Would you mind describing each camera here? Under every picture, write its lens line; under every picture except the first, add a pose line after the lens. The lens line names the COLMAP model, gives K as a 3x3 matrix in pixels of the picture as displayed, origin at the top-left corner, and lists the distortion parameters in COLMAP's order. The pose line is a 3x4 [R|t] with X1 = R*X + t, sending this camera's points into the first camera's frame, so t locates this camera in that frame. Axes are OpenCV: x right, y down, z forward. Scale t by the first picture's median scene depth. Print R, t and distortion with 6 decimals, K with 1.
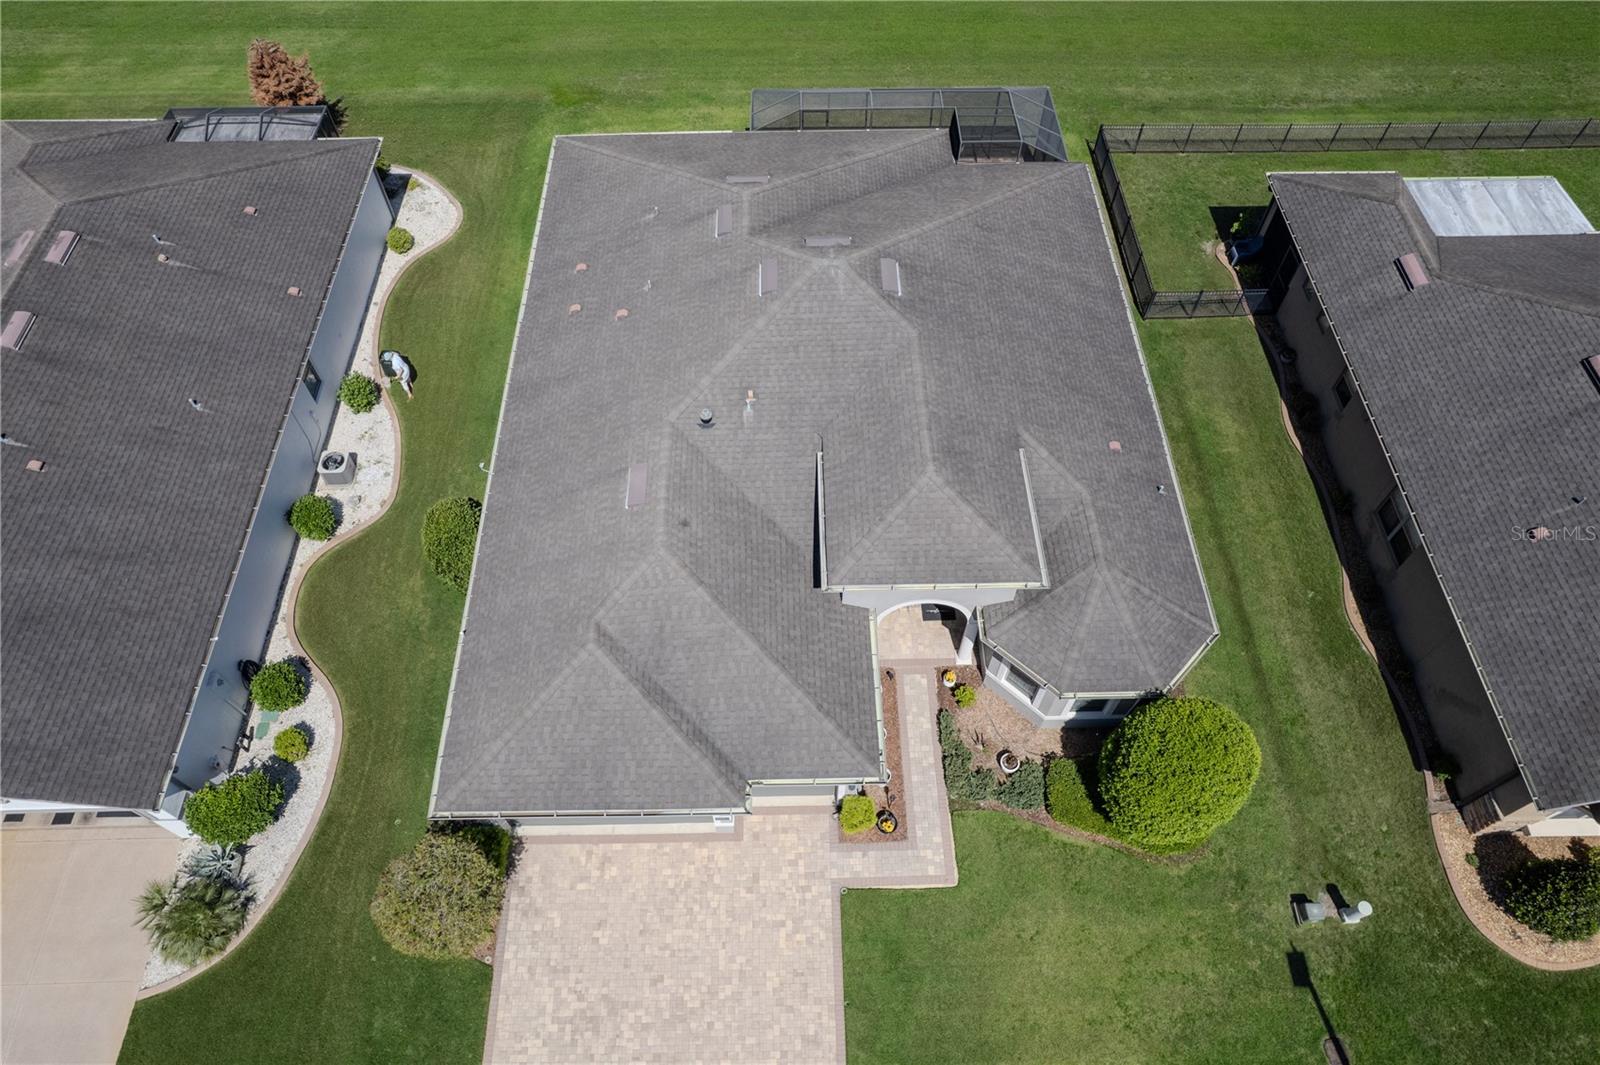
lens RADIAL K [[1032.5, 0, 800.0], [0, 1032.5, 532.5], [0, 0, 1]] dist [-0.089808, 0.077248]
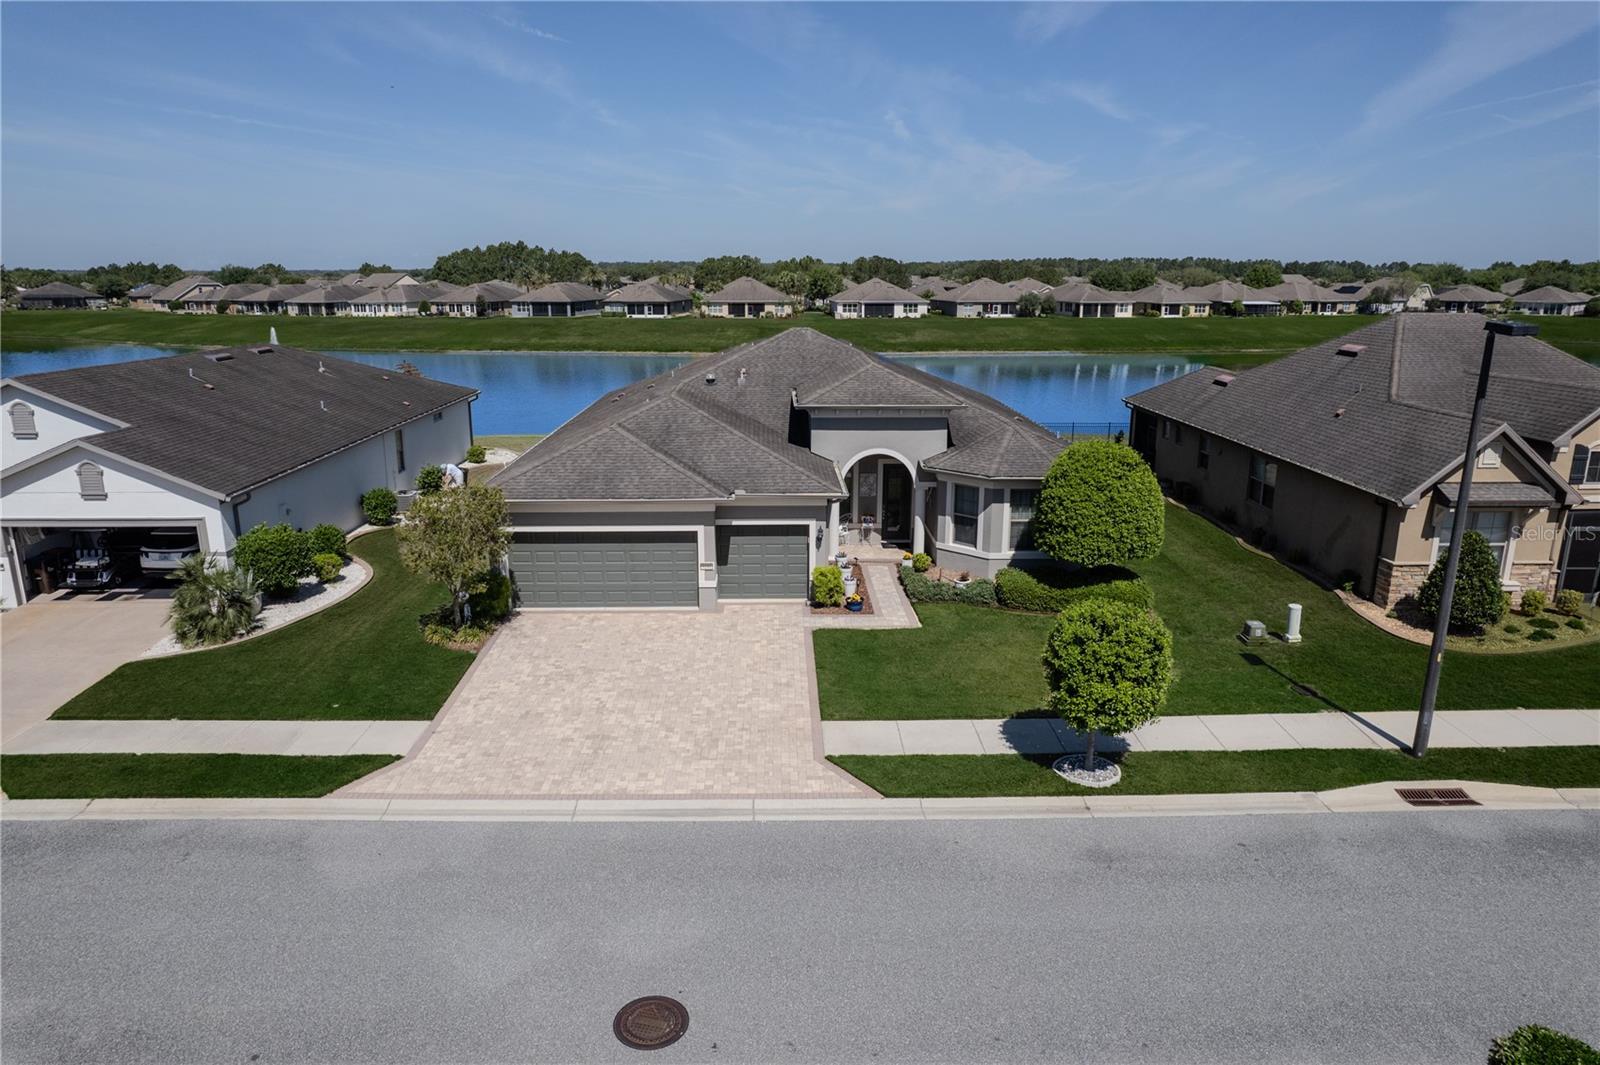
lens RADIAL K [[1032.5, 0, 800.0], [0, 1032.5, 532.5], [0, 0, 1]] dist [-0.089808, 0.077248]
pose [[0.999931, 0.005183, 0.010517, 0.014420], [0.003237, 0.740106, -0.672482, 0.988088], [-0.011270, 0.672470, 0.740039, 0.132769]]
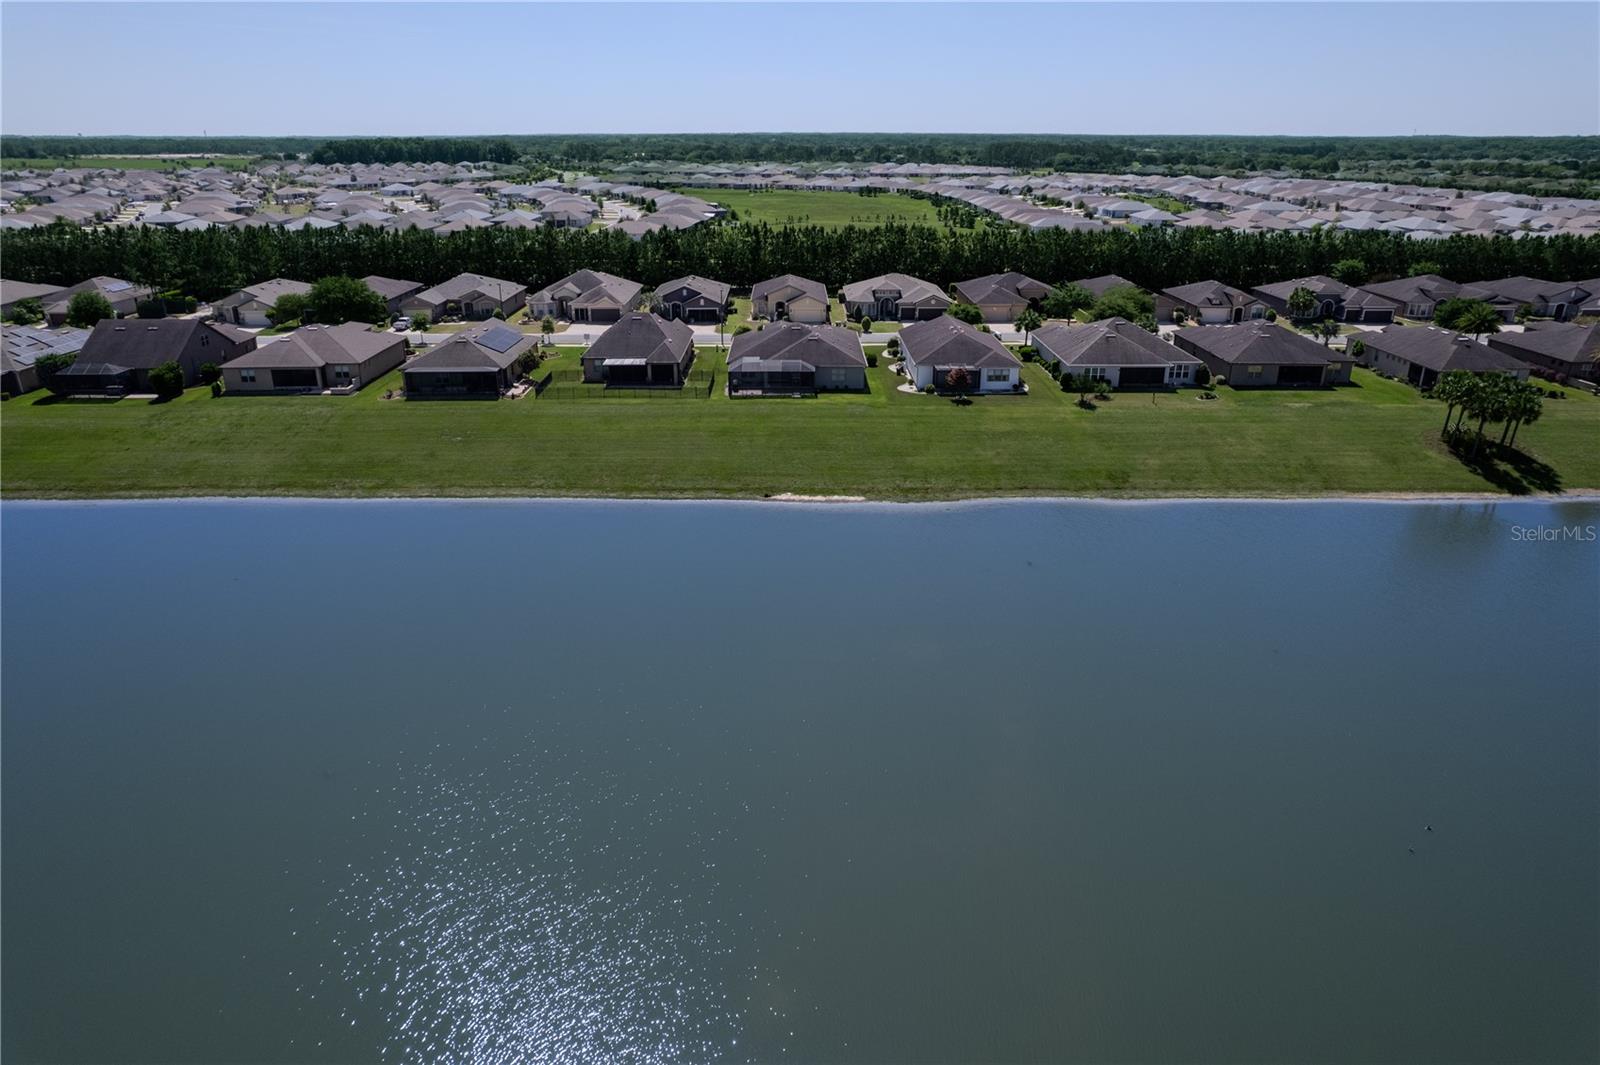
lens RADIAL K [[1024.7, 0, 800.0], [0, 1024.7, 532.5], [0, 0, 1]] dist [-0.058387, -0.000160]
pose [[-0.999912, -0.000126, 0.013286, -0.062131], [0.012973, 0.206755, 0.978307, -5.259166], [-0.002870, 0.978393, -0.206735, 3.183159]]
